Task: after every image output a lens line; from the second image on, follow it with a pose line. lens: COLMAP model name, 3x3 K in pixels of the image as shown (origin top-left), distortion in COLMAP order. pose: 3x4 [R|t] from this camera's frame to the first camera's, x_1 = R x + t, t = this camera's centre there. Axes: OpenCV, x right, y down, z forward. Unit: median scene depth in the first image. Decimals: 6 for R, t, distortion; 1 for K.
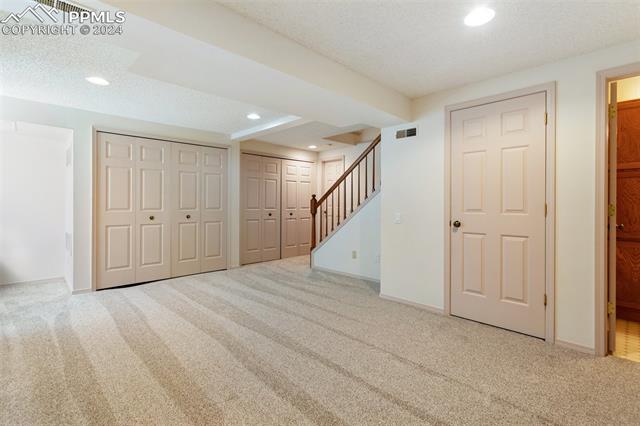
lens RADIAL K [[302.2, 0, 318.7], [0, 302.2, 209.7], [0, 0, 1]] dist [-0.004400, 0.003819]
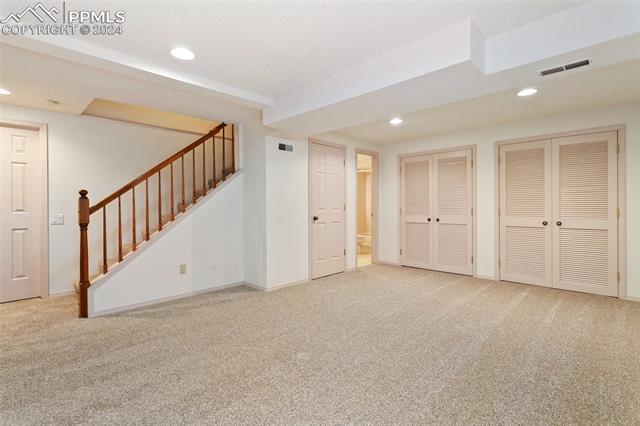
lens RADIAL K [[302.2, 0, 319.9], [0, 302.2, 208.5], [0, 0, 1]] dist [-0.004400, 0.003819]
pose [[-0.015317, -0.008313, 0.999848, -0.966484], [0.025226, 0.999644, 0.008697, -0.012648], [-0.999564, 0.025356, -0.015102, 0.909804]]
